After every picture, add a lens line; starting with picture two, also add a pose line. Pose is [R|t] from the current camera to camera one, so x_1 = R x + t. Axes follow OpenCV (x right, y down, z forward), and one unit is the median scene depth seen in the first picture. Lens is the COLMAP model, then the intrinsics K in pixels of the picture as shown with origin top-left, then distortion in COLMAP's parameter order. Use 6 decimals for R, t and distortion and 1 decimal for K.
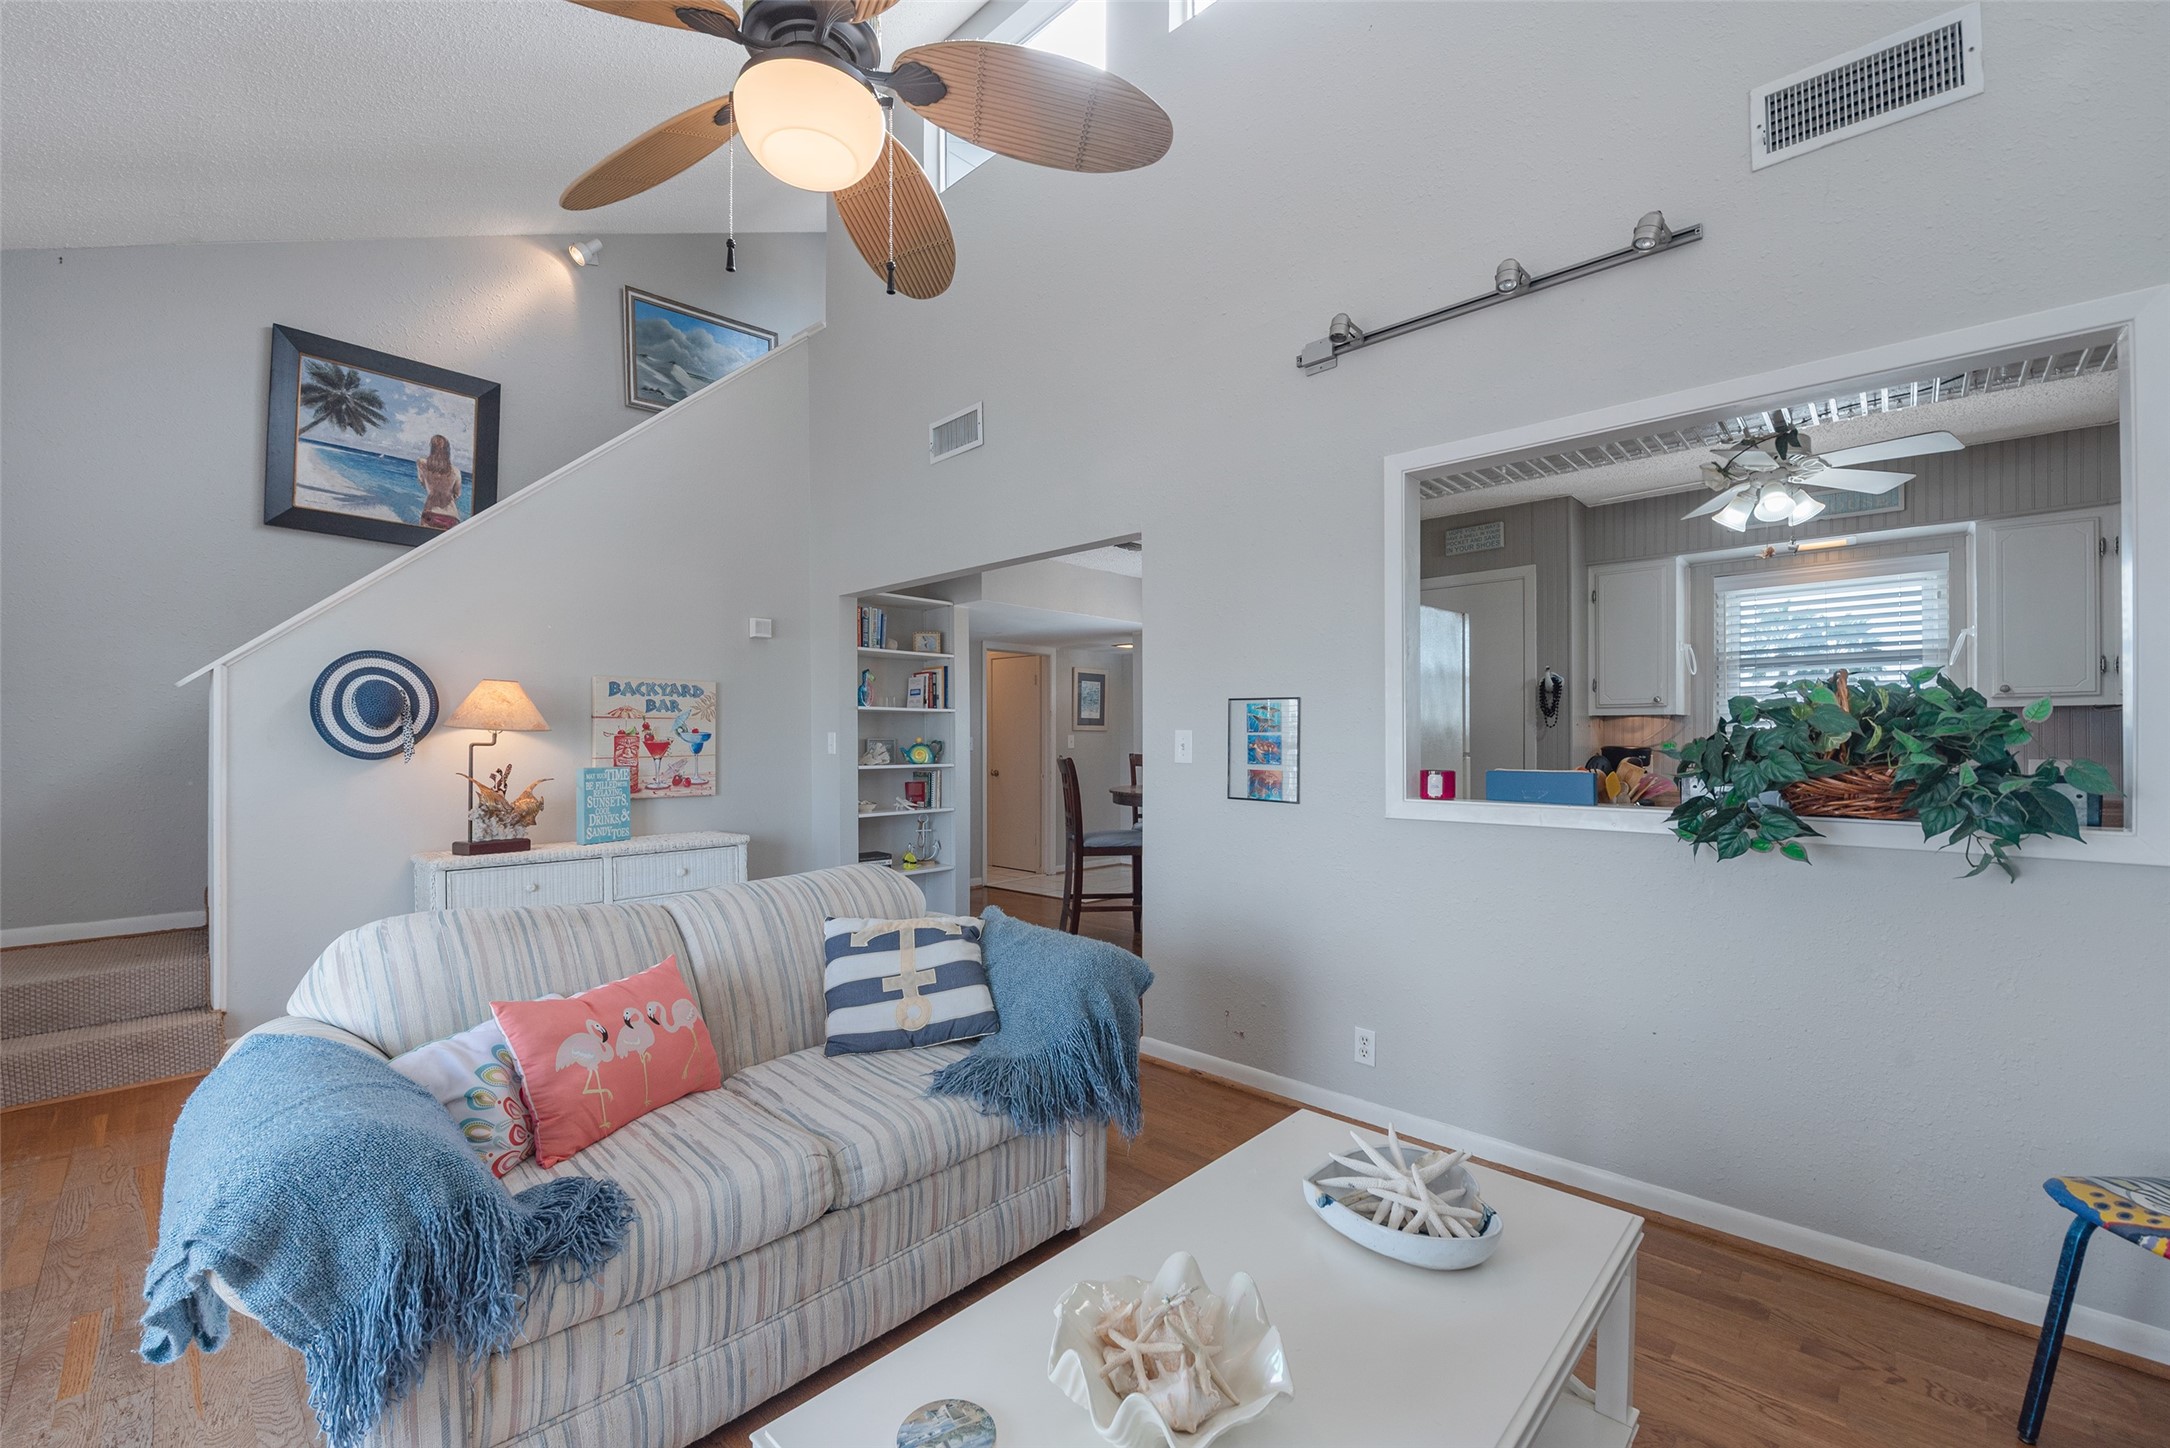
lens RADIAL K [[881.6, 0, 1050.5], [0, 881.6, 739.2], [0, 0, 1]] dist [-0.007552, -0.000227]
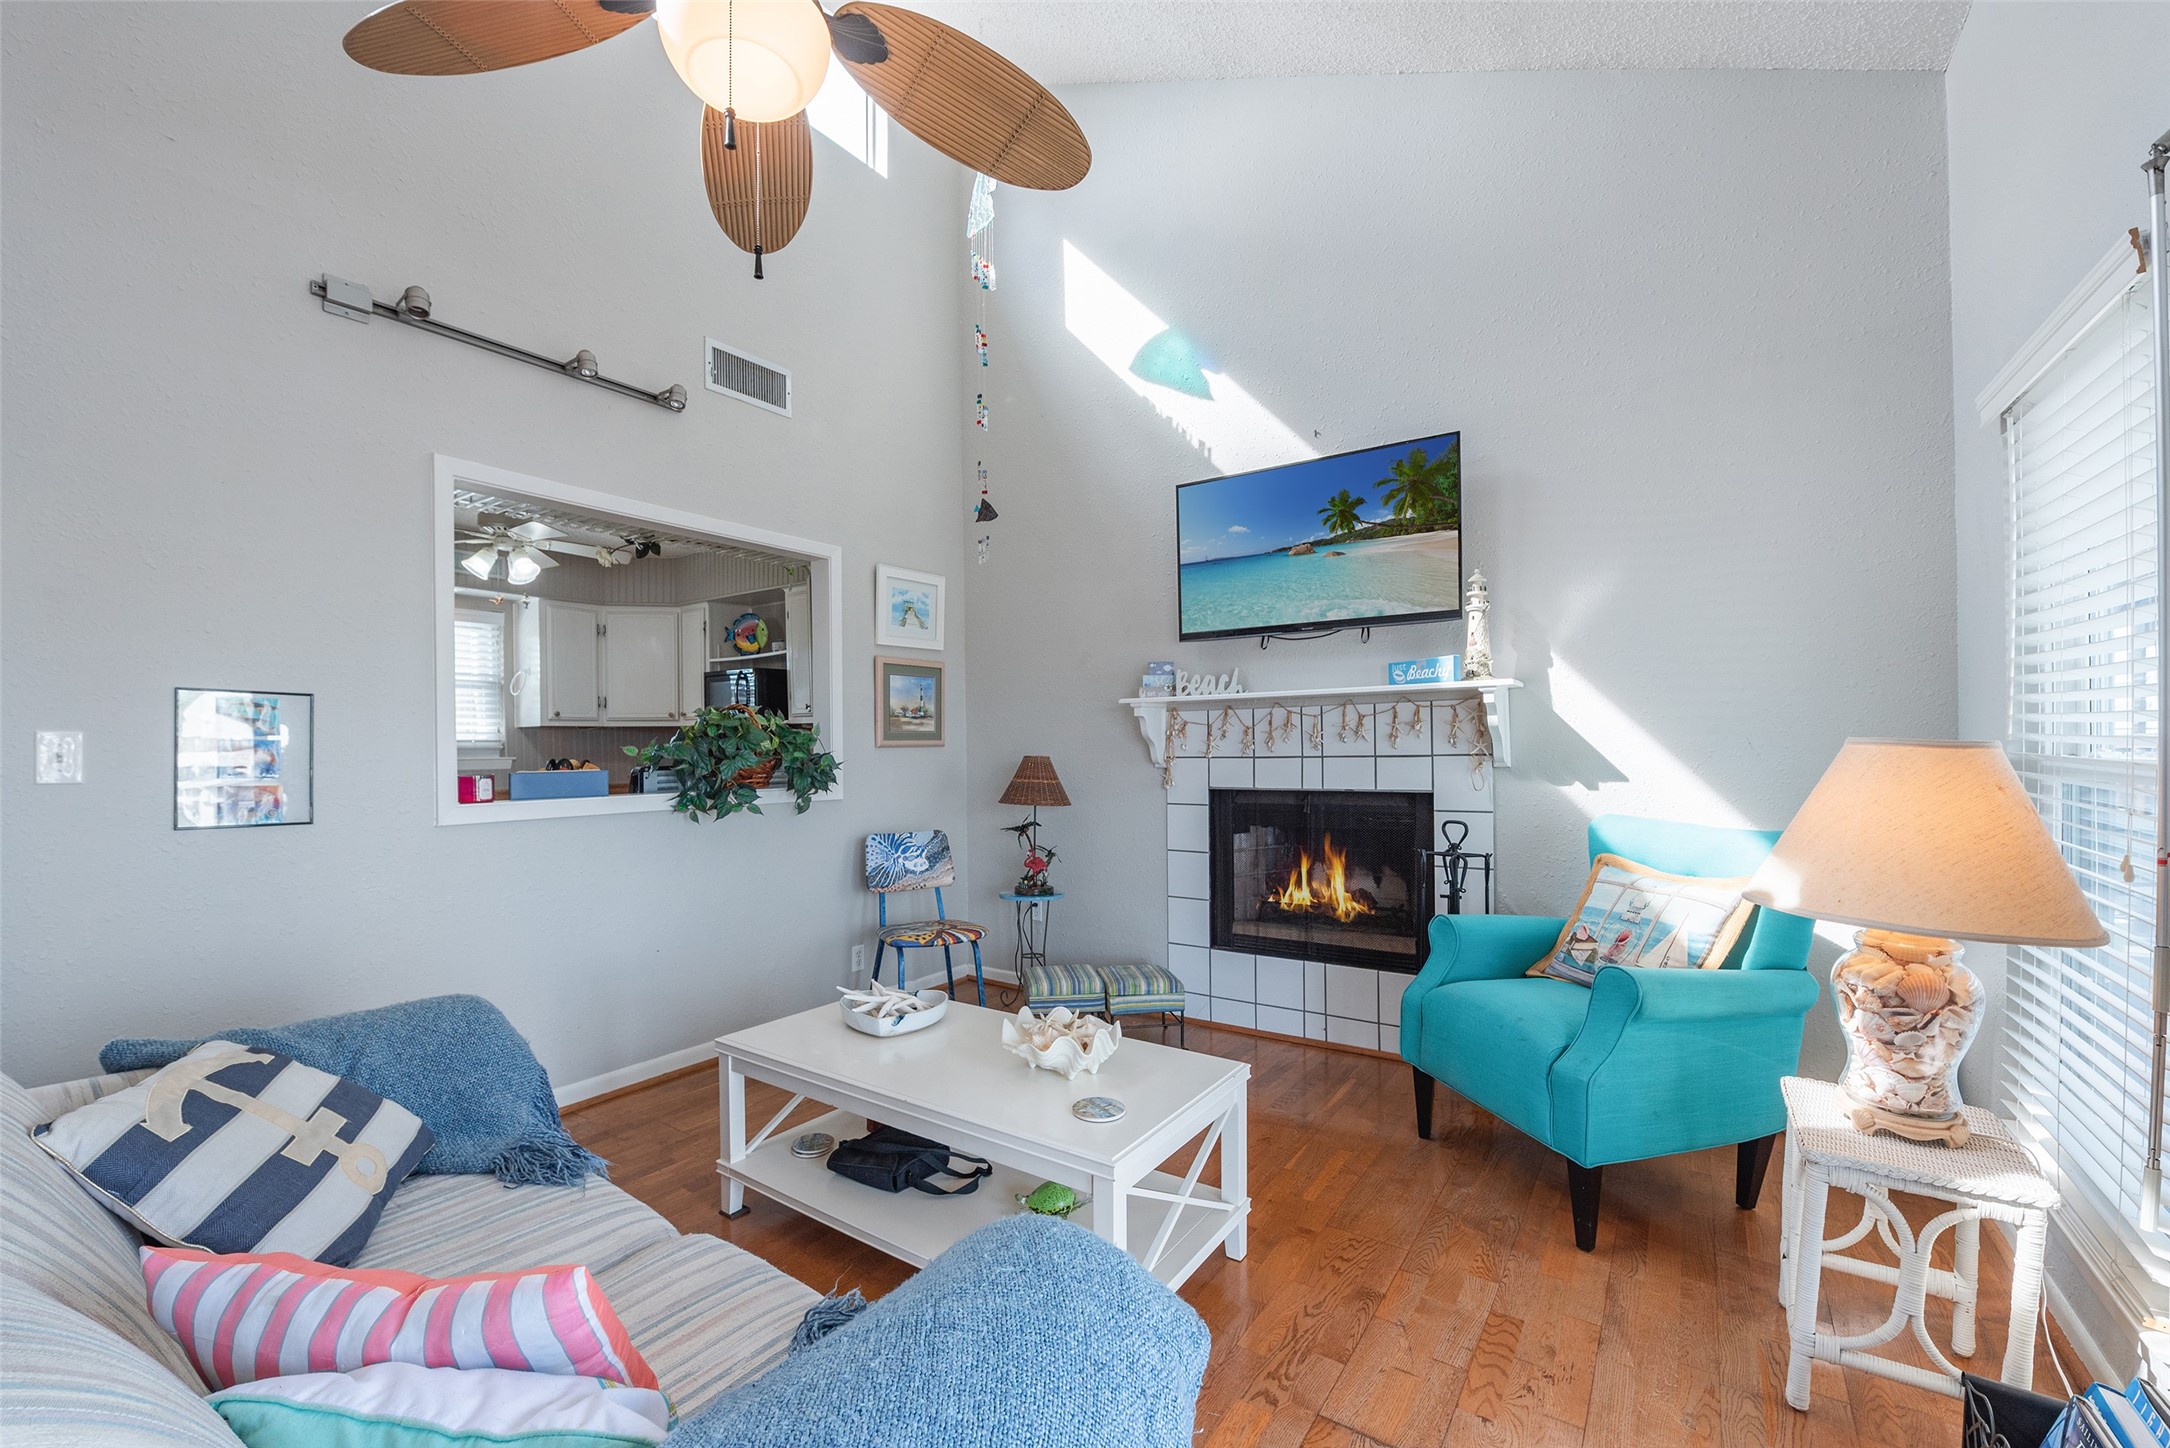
lens RADIAL K [[876.7, 0, 1072.5], [0, 876.7, 747.4], [0, 0, 1]] dist [-0.020883, -0.000490]
pose [[-0.166810, 0.000573, 0.985989, -0.433471], [0.006852, 0.999976, 0.000578, 0.004772], [-0.985965, 0.006853, -0.166810, 0.302685]]
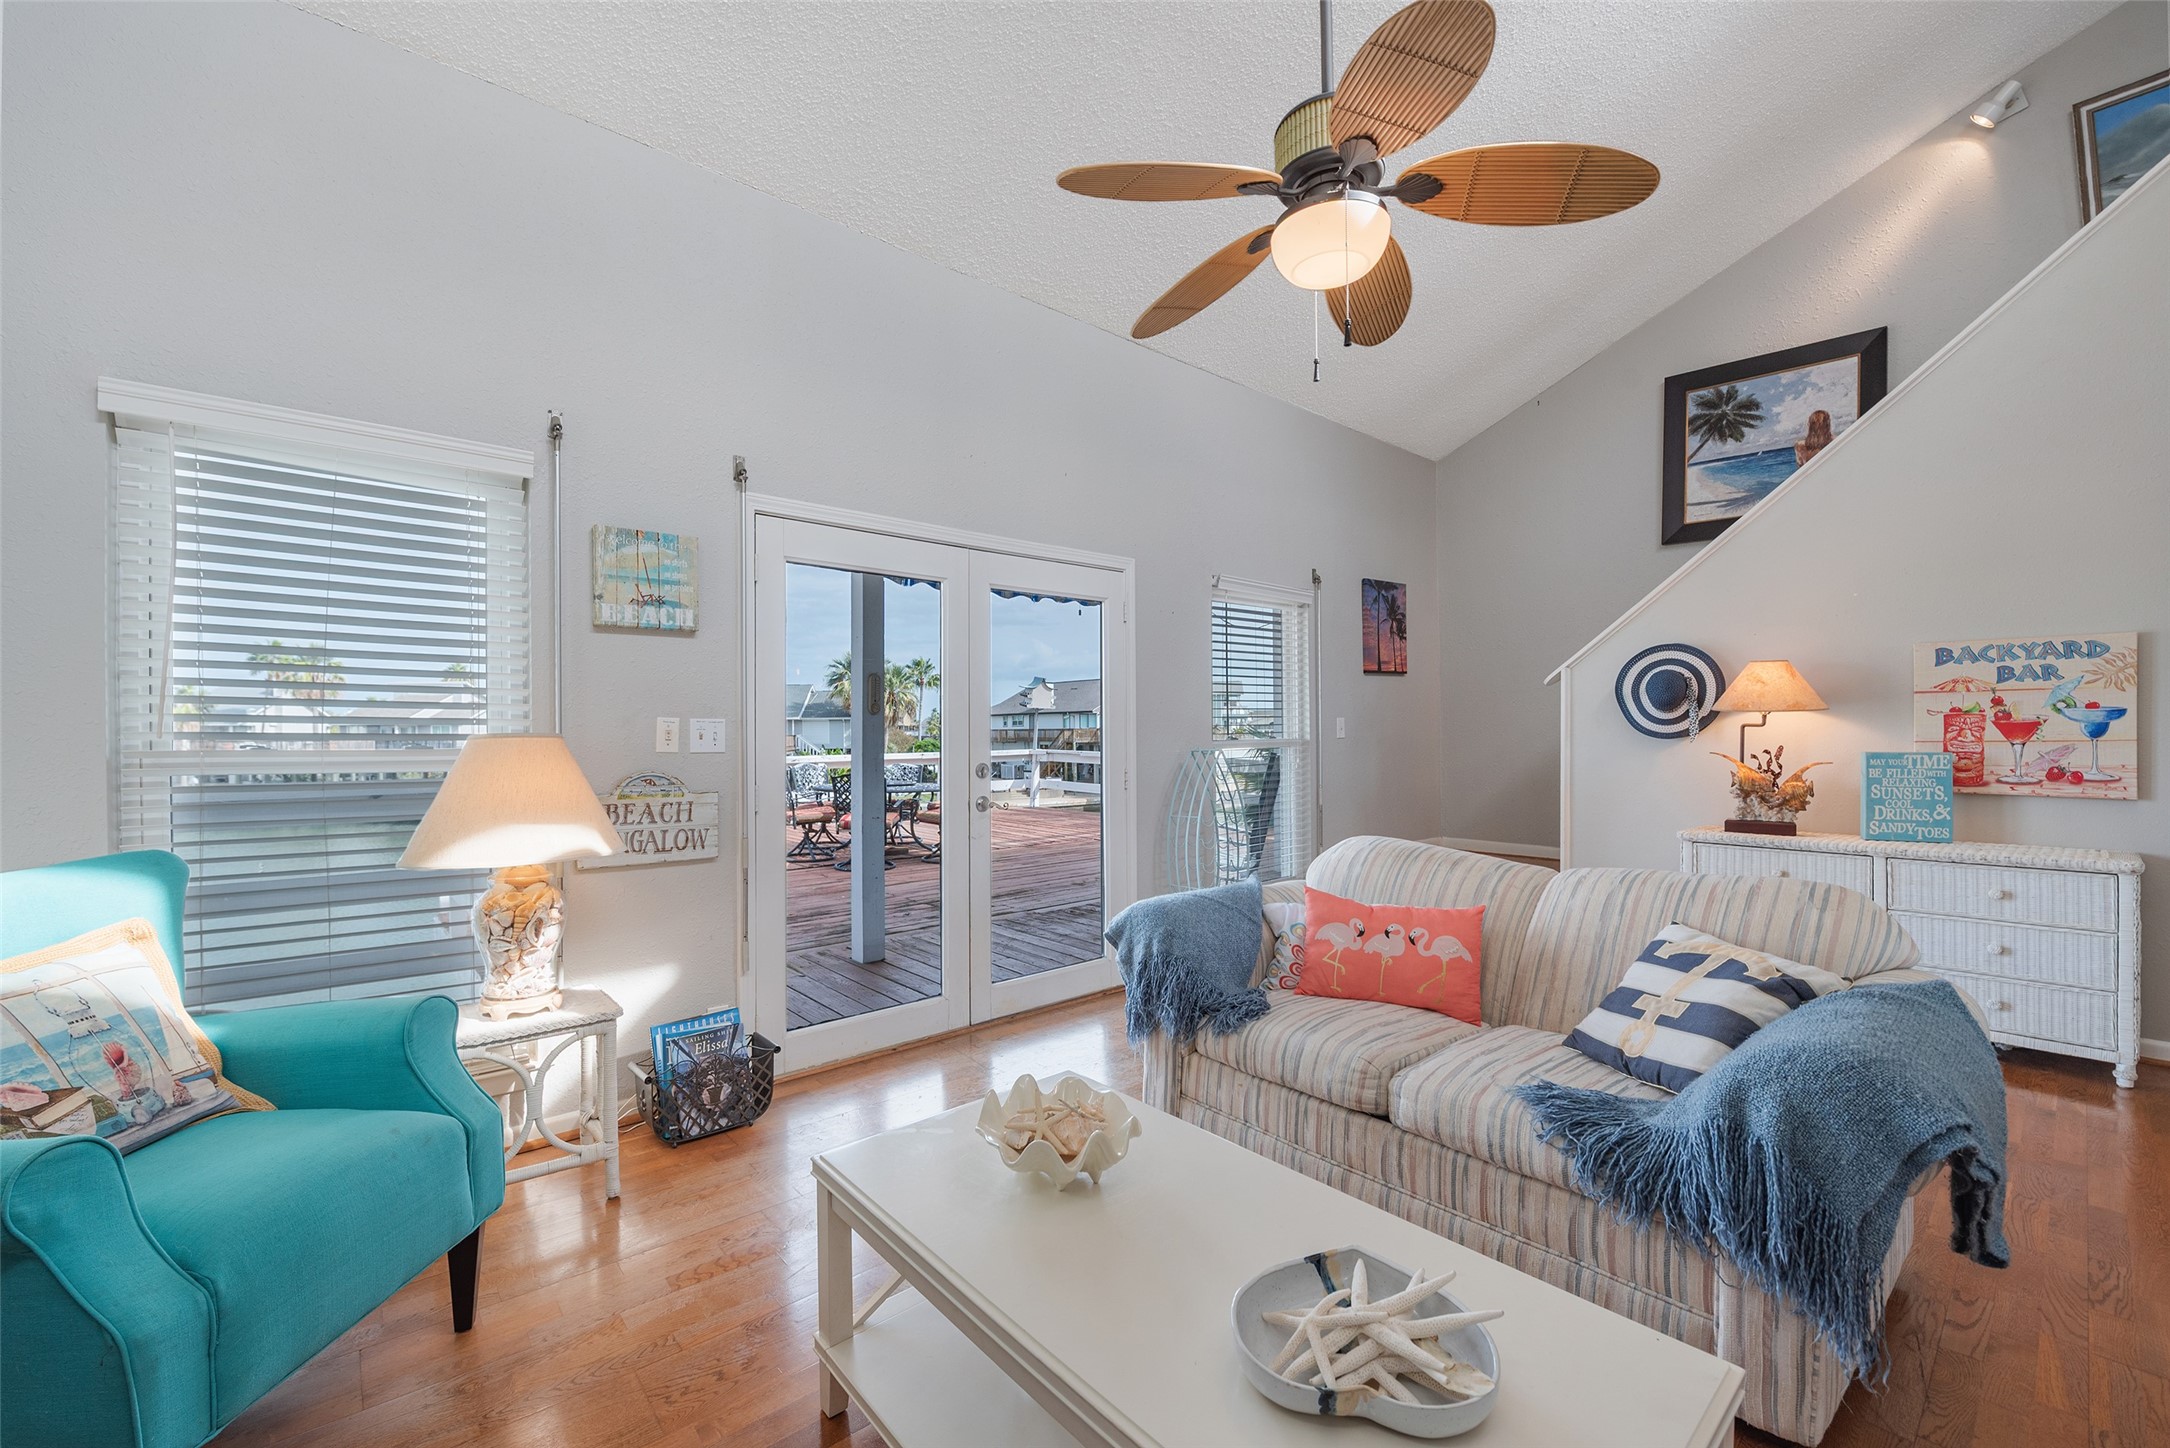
lens RADIAL K [[868.0, 0, 1058.2], [0, 868.0, 730.9], [0, 0, 1]] dist [-0.019093, -0.001743]
pose [[-0.086556, 0.004794, -0.996235, 0.373555], [0.007625, 0.999962, 0.004149, 0.002127], [0.996218, -0.007237, -0.086589, 0.263770]]
